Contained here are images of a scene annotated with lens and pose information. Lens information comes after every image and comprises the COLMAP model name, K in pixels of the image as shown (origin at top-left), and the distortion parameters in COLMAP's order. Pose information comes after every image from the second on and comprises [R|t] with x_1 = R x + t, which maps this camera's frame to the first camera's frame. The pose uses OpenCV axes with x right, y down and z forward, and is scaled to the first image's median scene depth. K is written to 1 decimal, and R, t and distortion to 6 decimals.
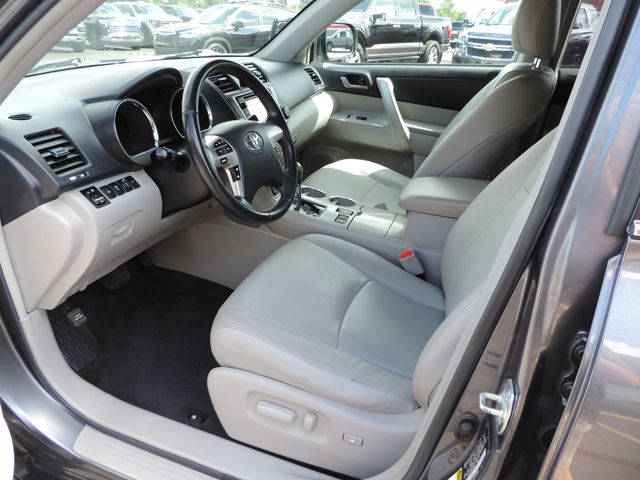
lens RADIAL K [[464.5, 0, 321.0], [0, 464.5, 251.5], [0, 0, 1]] dist [-0.083531, 0.069537]
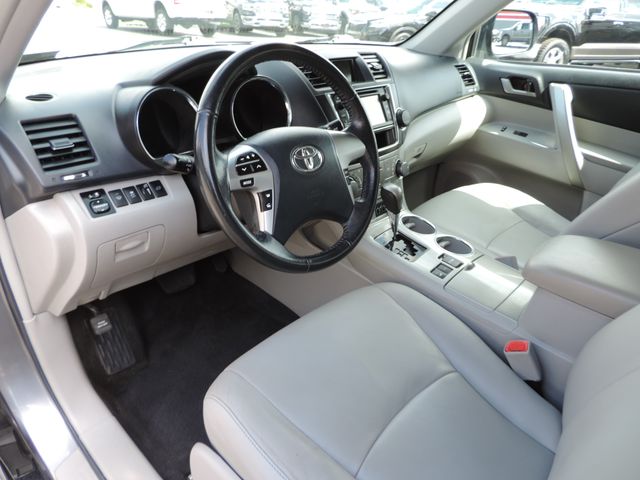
lens RADIAL K [[455.4, 0, 320.0], [0, 455.4, 240.0], [0, 0, 1]] dist [-0.015685, -0.008587]
pose [[0.919035, 0.190615, -0.345023, 0.100546], [-0.192208, 0.980898, 0.029936, -0.095447], [0.344139, 0.038804, 0.938117, 0.233801]]
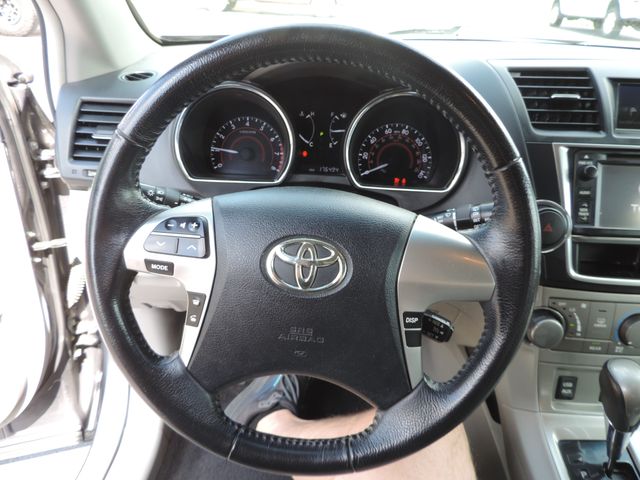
lens RADIAL K [[464.5, 0, 321.0], [0, 464.5, 251.5], [0, 0, 1]] dist [-0.083531, 0.069537]
pose [[0.295003, 0.474932, -0.829104, 0.103382], [-0.460469, 0.830976, 0.312165, -0.253024], [0.837222, 0.289687, 0.463832, 0.583742]]
